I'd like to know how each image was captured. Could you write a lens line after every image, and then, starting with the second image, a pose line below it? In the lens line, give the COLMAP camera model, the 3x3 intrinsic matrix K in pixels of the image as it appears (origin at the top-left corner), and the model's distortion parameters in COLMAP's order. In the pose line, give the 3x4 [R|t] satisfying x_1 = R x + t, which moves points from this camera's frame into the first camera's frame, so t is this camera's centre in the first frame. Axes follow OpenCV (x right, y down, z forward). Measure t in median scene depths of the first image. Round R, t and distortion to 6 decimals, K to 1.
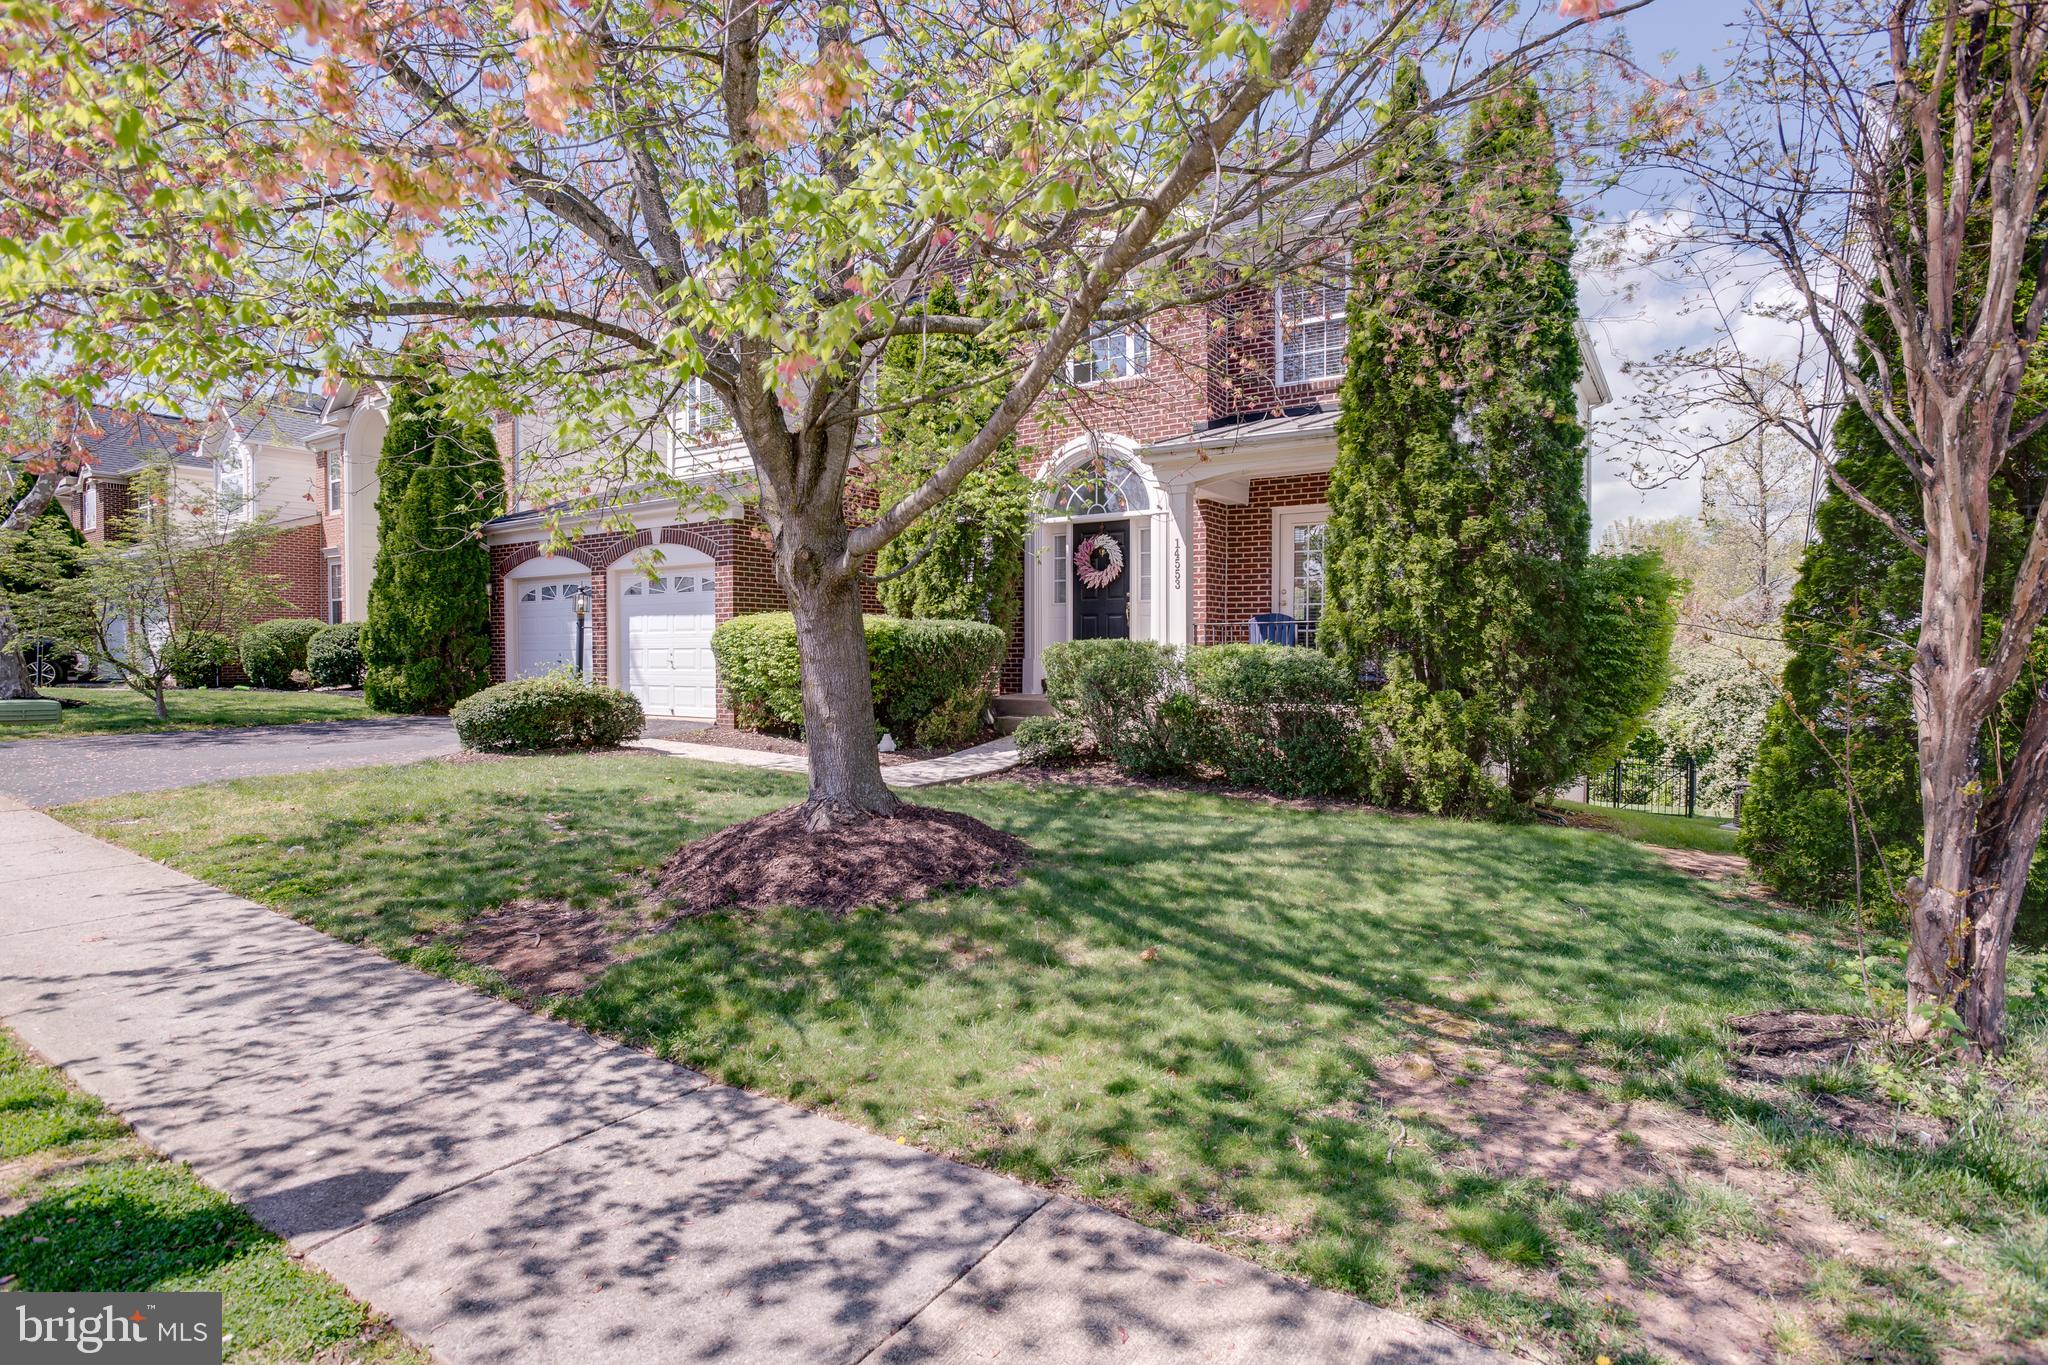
lens RADIAL K [[997.1, 0, 1016.5], [0, 997.1, 681.7], [0, 0, 1]] dist [-0.045209, 0.014647]
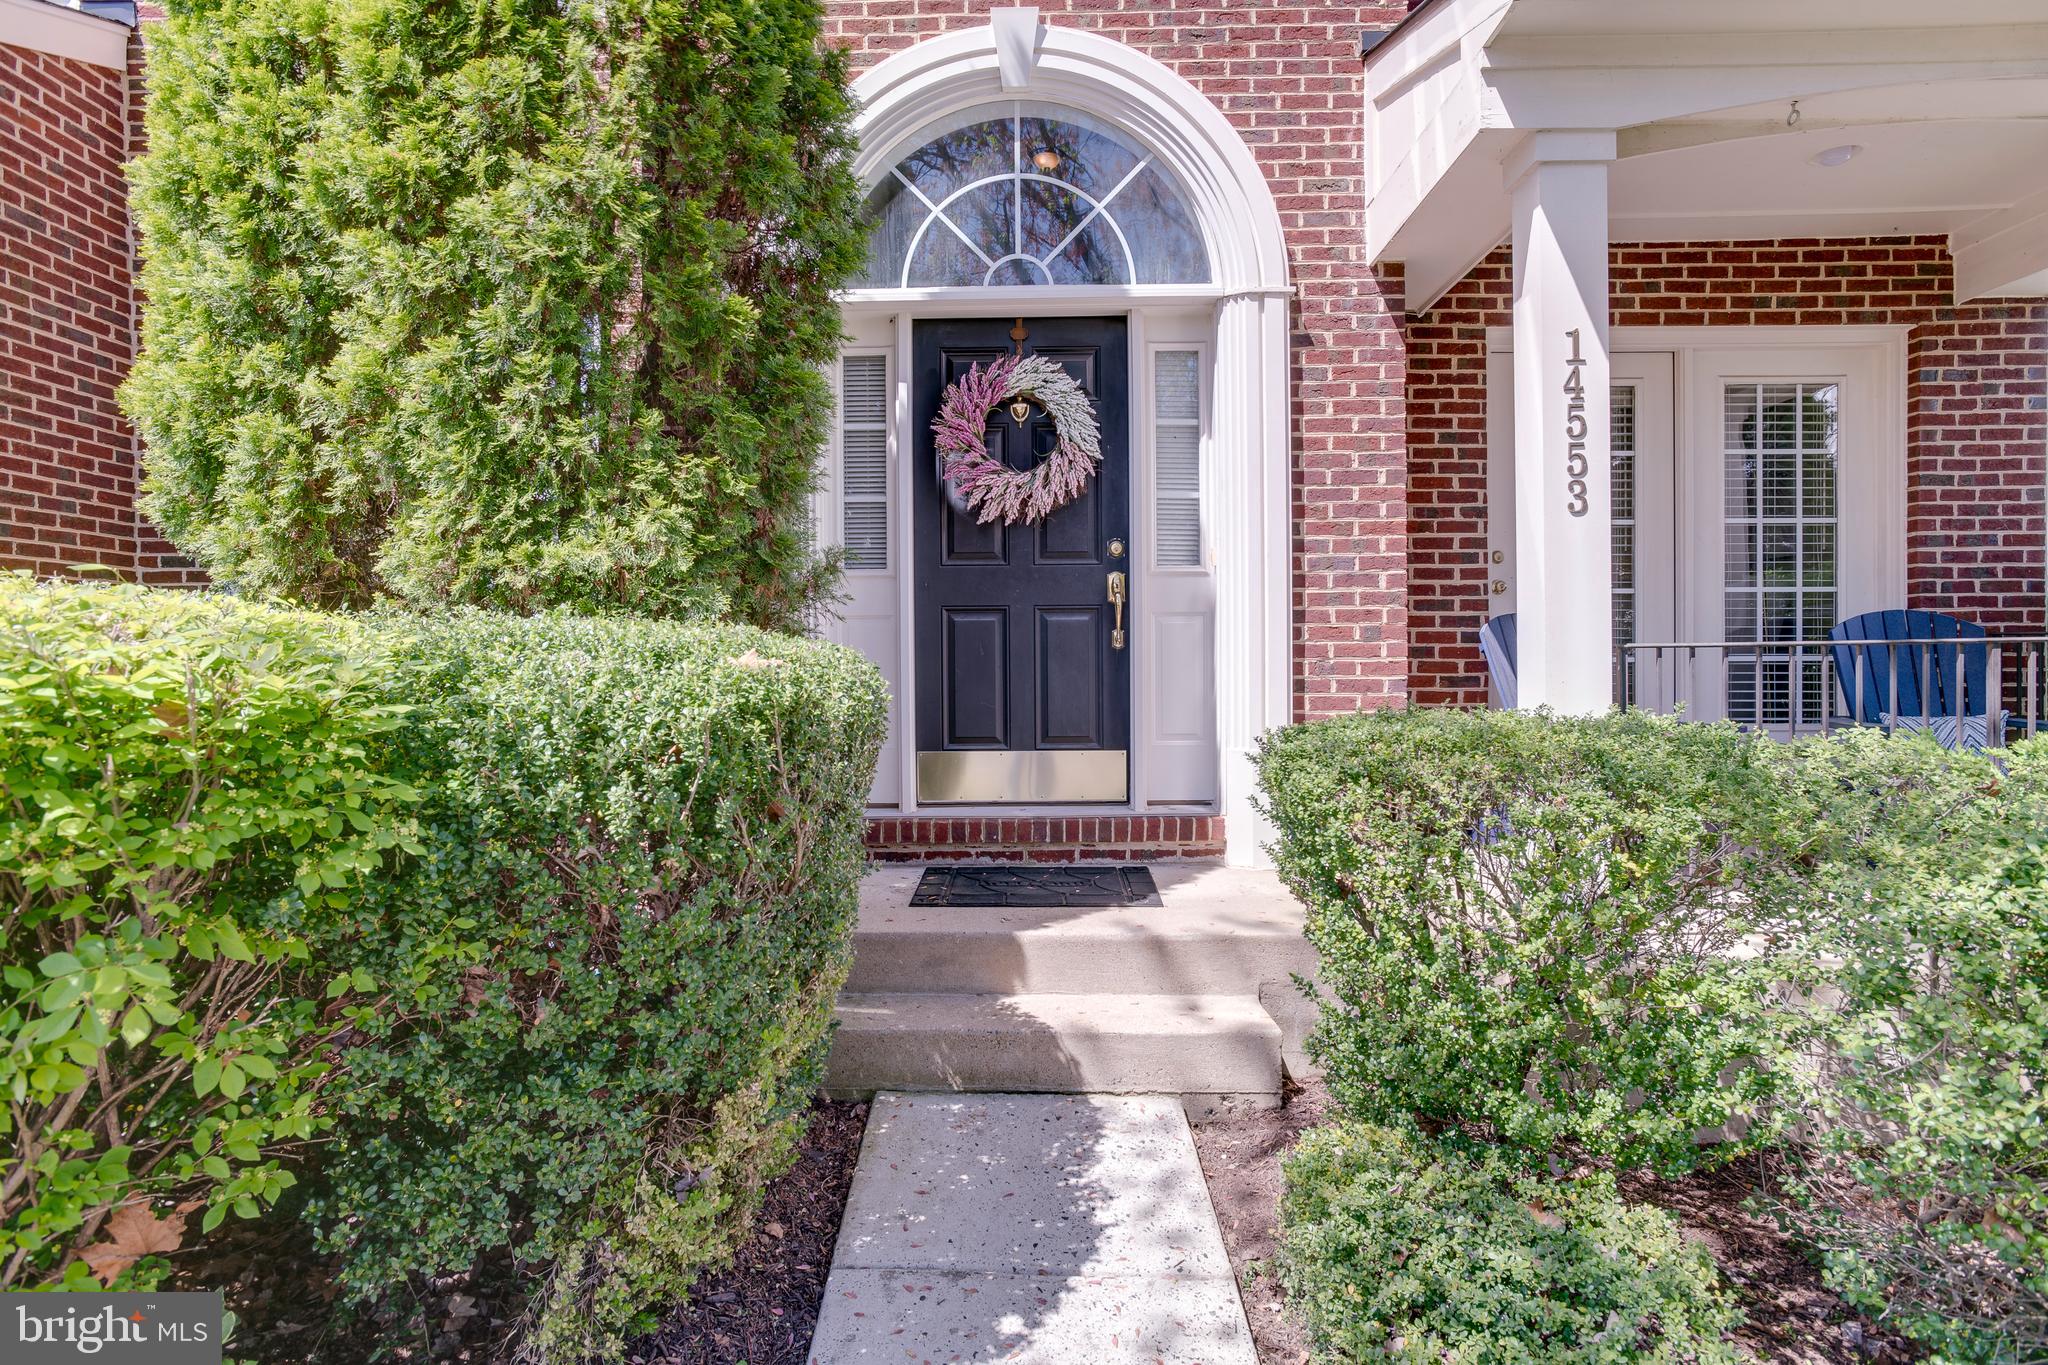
lens RADIAL K [[1125.4, 0, 1019.2], [0, 1125.4, 674.6], [0, 0, 1]] dist [-0.002309, -0.000186]
pose [[0.840268, -0.014484, 0.541978, -0.117216], [0.024348, 0.999643, -0.011034, -0.043290], [-0.541625, 0.022468, 0.840320, 0.722720]]
